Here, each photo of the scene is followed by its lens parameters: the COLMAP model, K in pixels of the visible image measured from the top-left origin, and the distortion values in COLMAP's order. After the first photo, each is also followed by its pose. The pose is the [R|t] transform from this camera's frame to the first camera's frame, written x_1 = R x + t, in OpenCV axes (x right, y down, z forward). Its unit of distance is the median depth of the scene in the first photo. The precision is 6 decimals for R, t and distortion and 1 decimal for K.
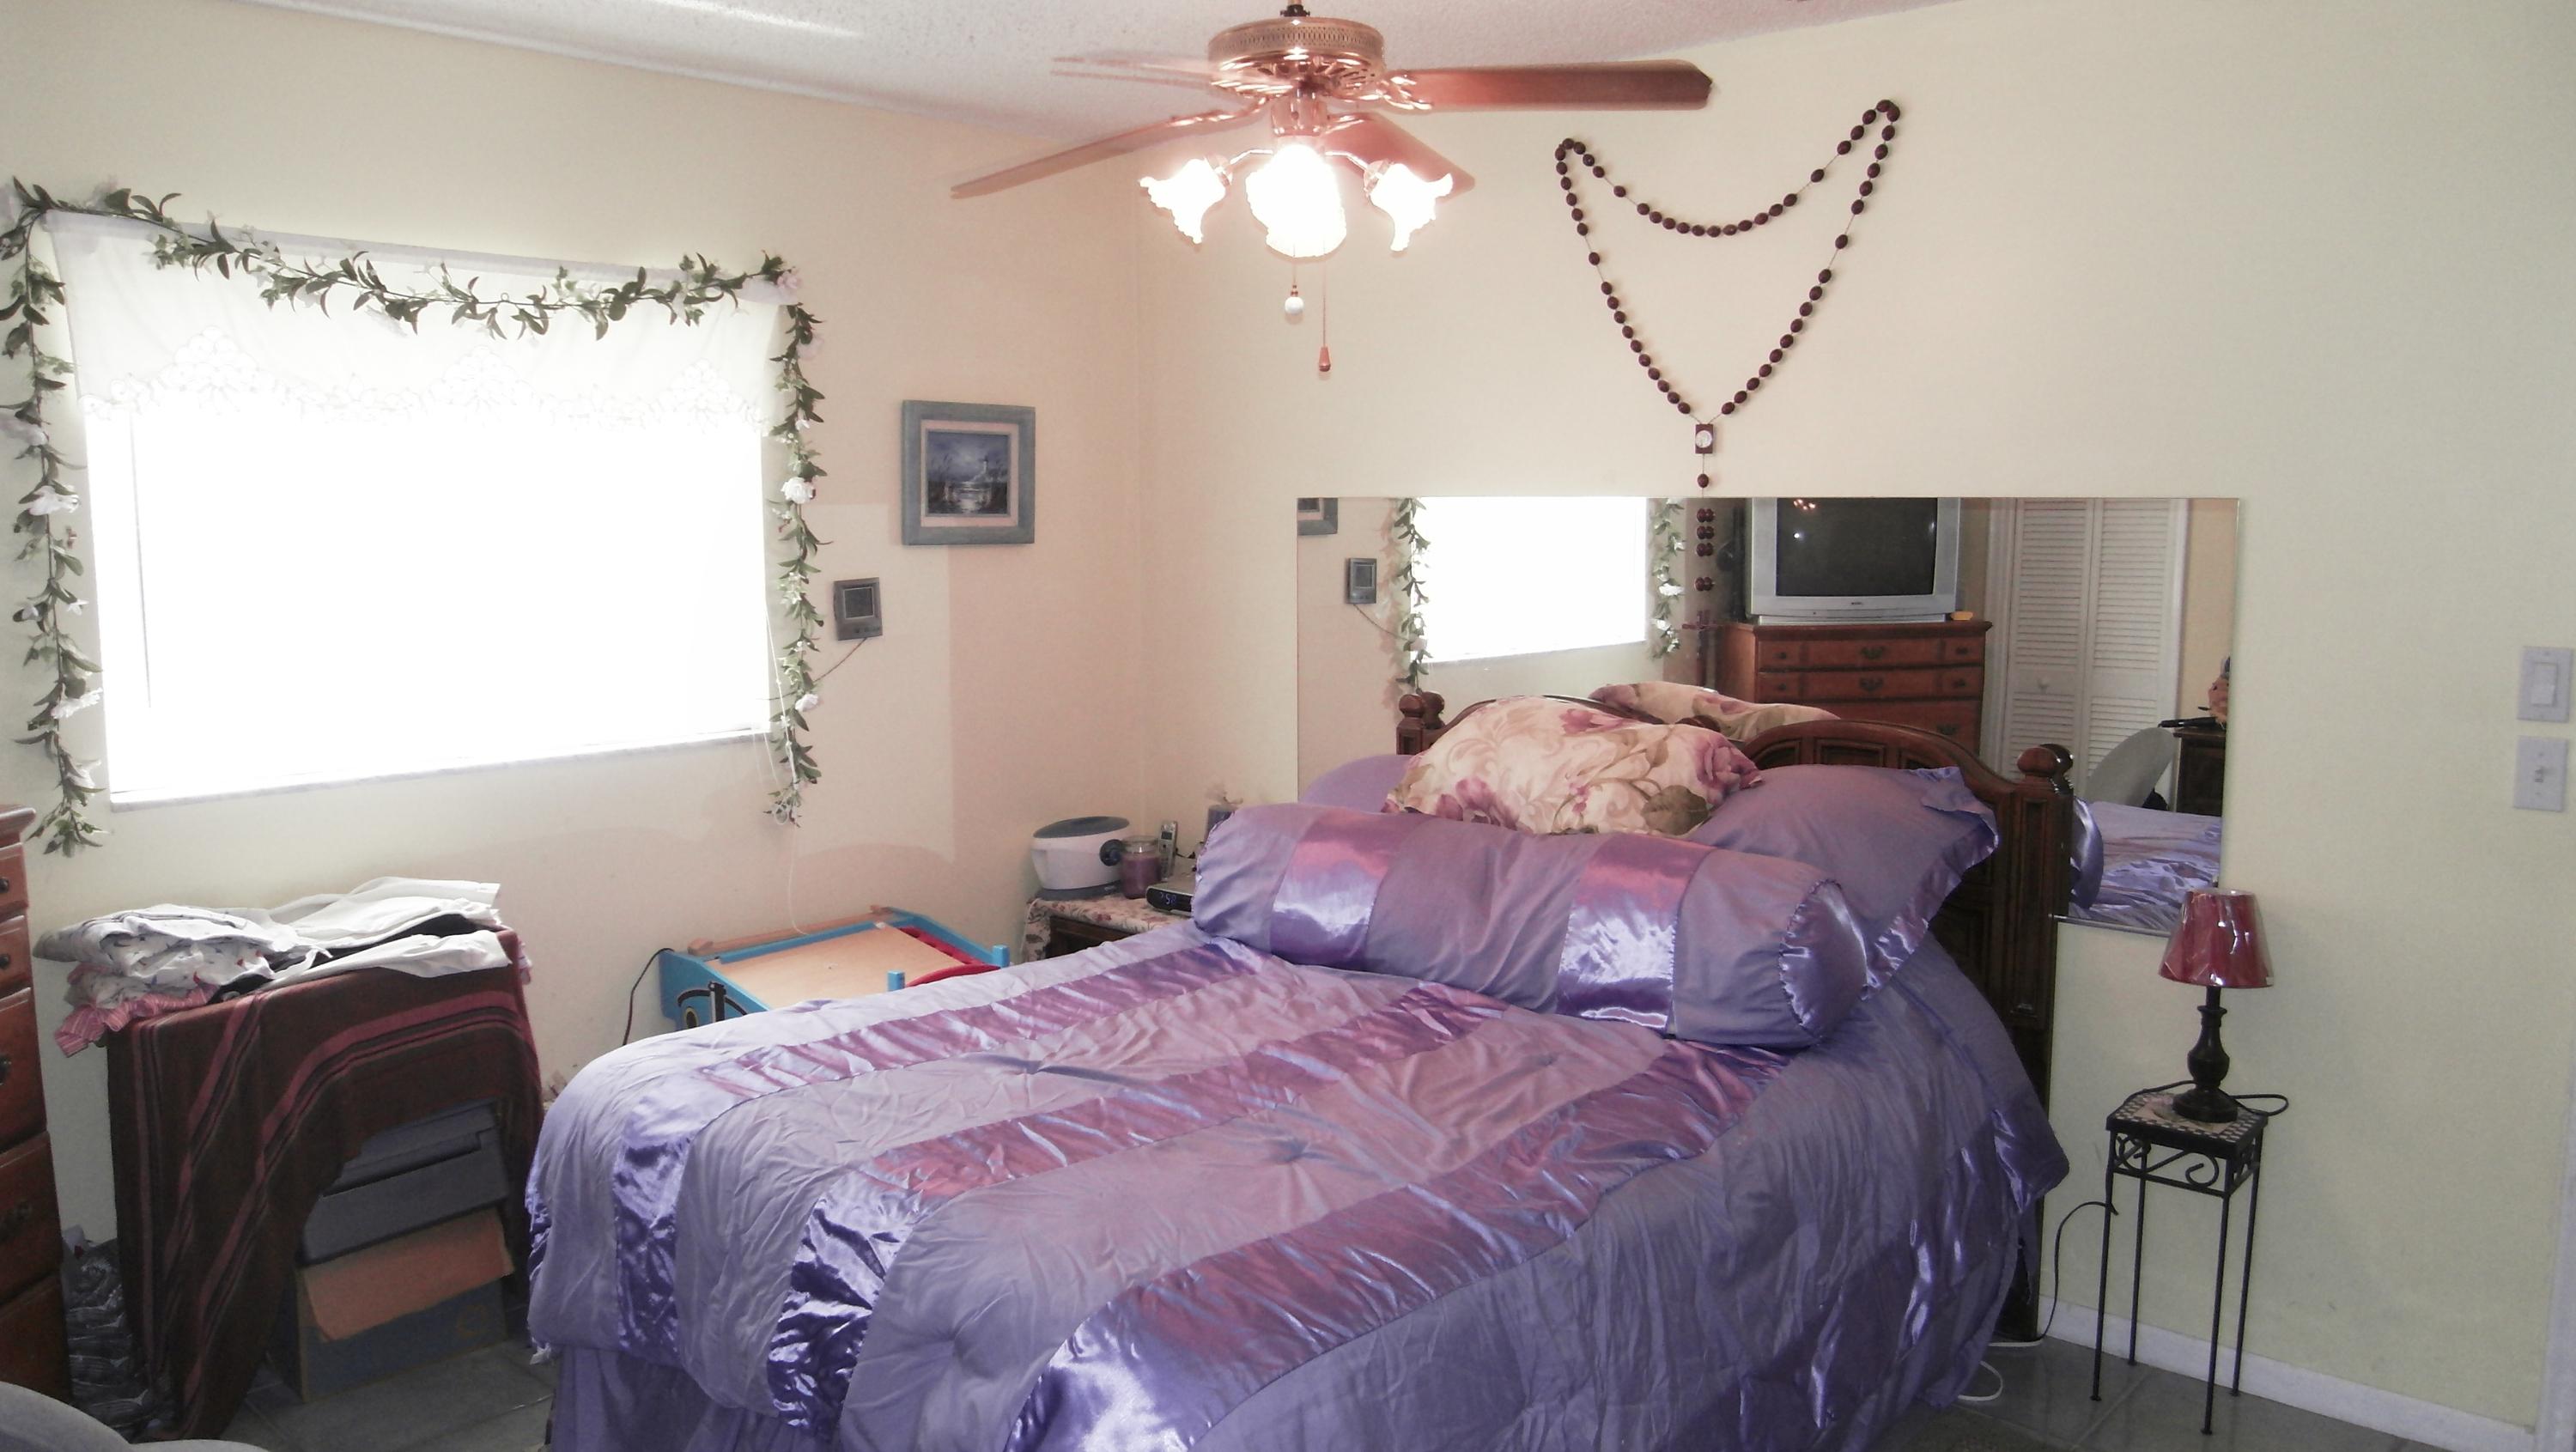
lens RADIAL K [[1901.2, 0, 1319.9], [0, 1901.2, 709.0], [0, 0, 1]] dist [-0.088874, 0.081927]
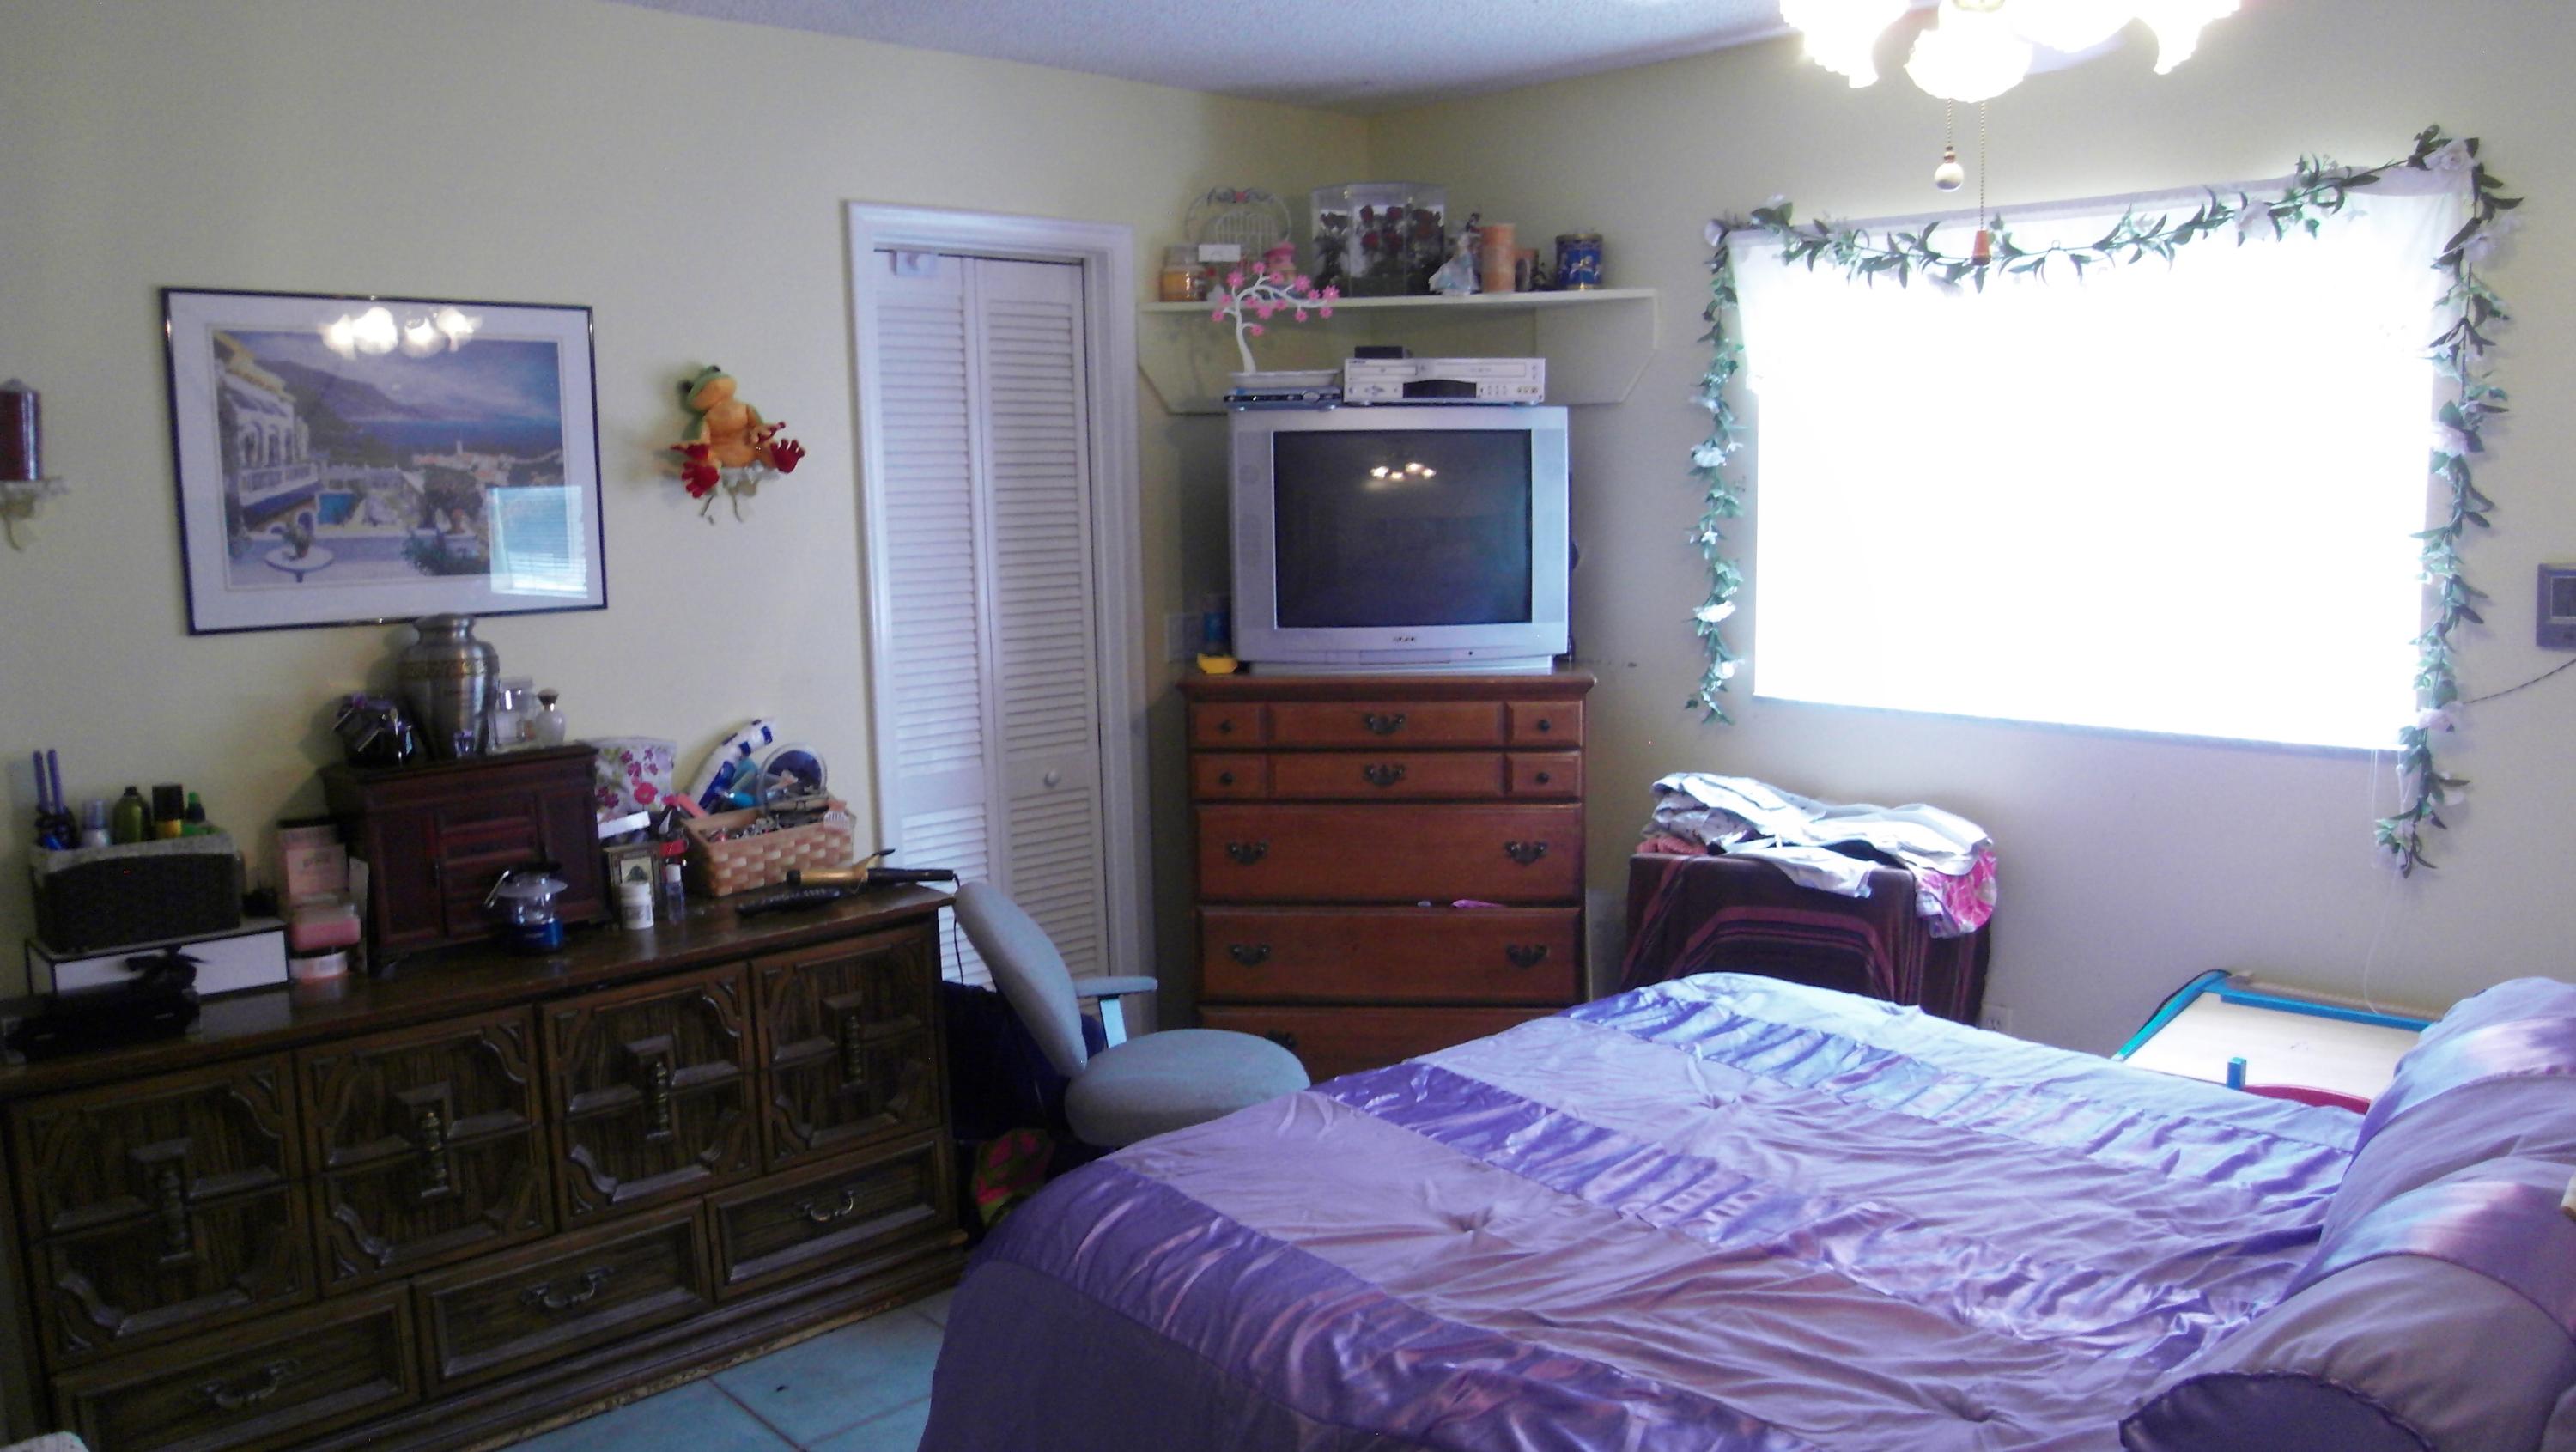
lens RADIAL K [[1917.1, 0, 1291.9], [0, 1917.1, 705.5], [0, 0, 1]] dist [-0.080480, 0.052498]
pose [[-0.051431, 0.120933, -0.991327, 0.661325], [-0.105061, 0.986478, 0.125793, -0.073399], [0.993135, 0.110619, -0.038030, 0.746362]]
